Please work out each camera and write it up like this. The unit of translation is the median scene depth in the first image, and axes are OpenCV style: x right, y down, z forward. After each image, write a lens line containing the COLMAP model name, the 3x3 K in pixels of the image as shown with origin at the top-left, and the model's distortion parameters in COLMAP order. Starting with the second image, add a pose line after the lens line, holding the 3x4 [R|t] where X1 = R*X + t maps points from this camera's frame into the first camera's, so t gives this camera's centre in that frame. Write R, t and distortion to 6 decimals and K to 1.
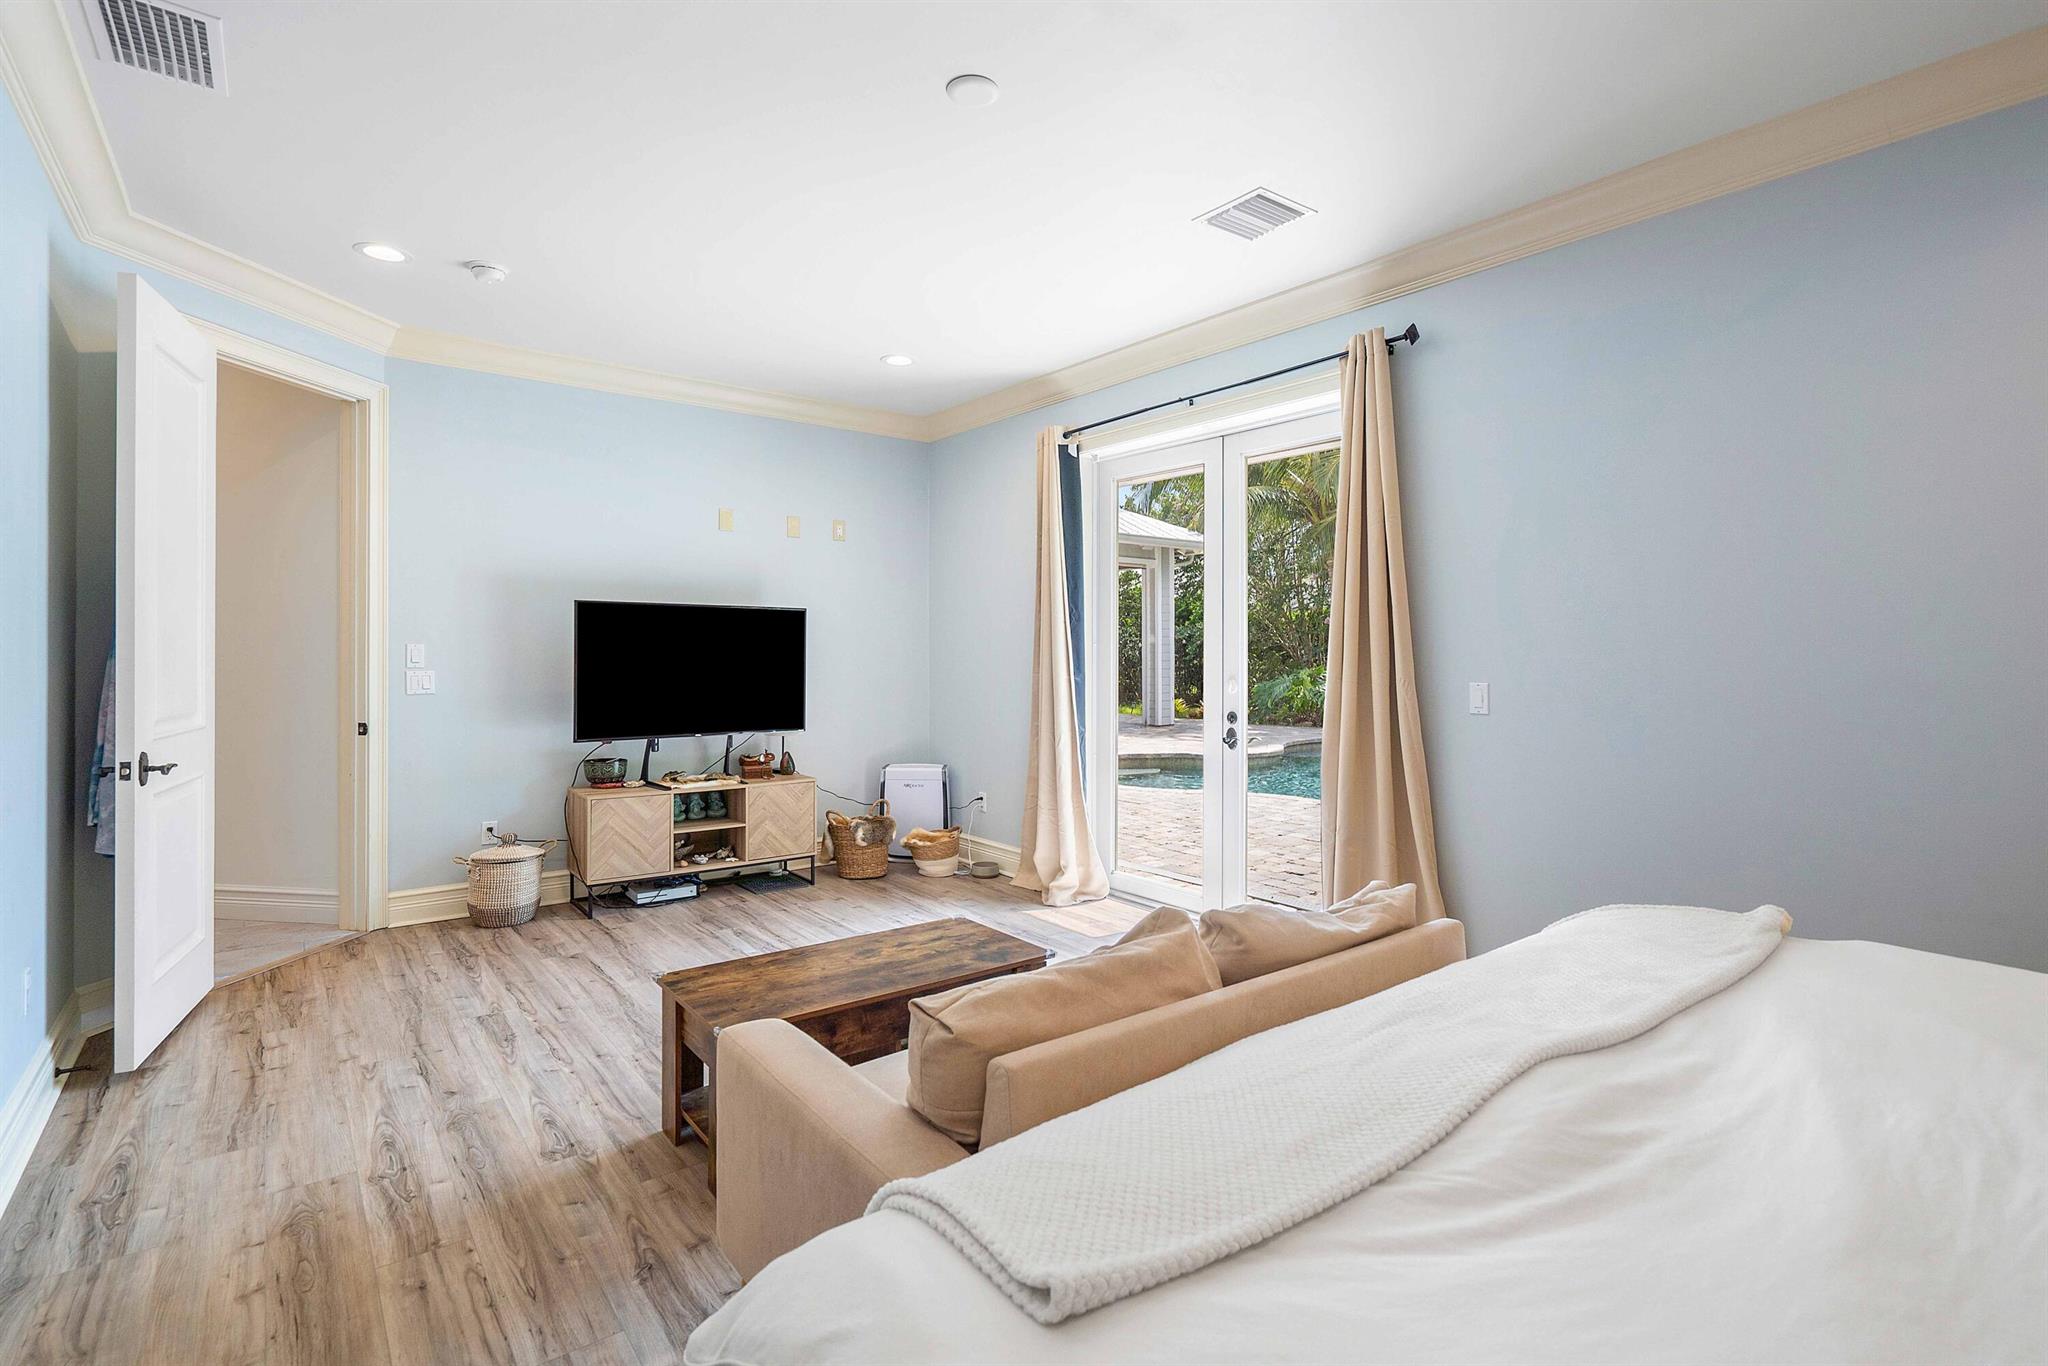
lens RADIAL K [[974.0, 0, 1028.4], [0, 974.0, 663.5], [0, 0, 1]] dist [0.003747, -0.000304]
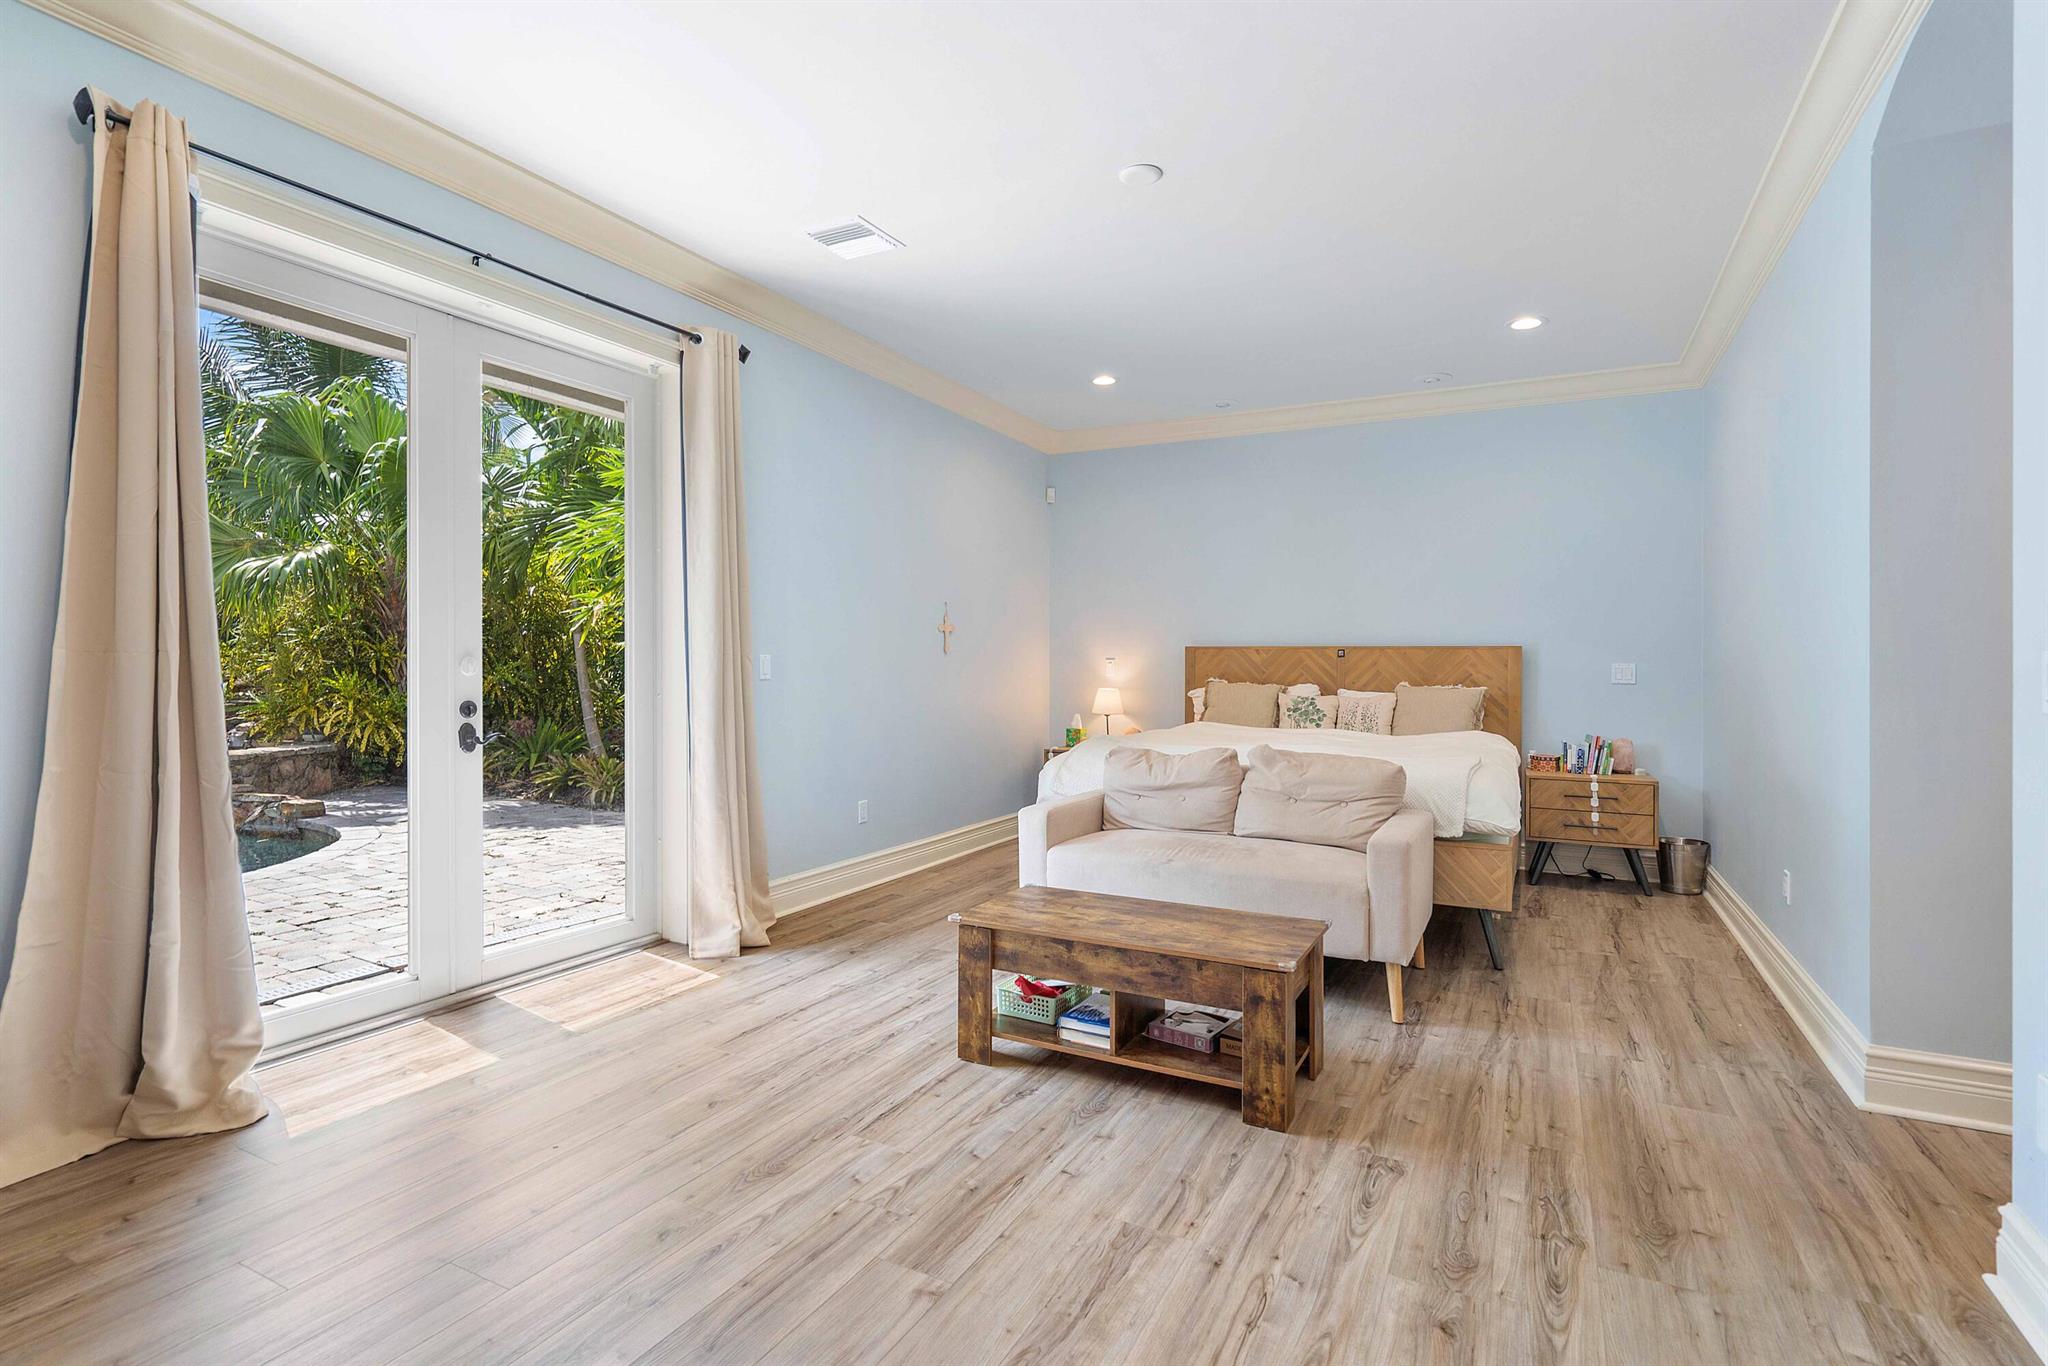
lens RADIAL K [[974.0, 0, 1028.4], [0, 974.0, 663.5], [0, 0, 1]] dist [0.003747, -0.000304]
pose [[-0.413088, -0.006648, 0.910667, -1.207966], [-0.001454, 0.999977, 0.006640, 0.029342], [-0.910690, 0.001419, -0.413088, 1.737291]]
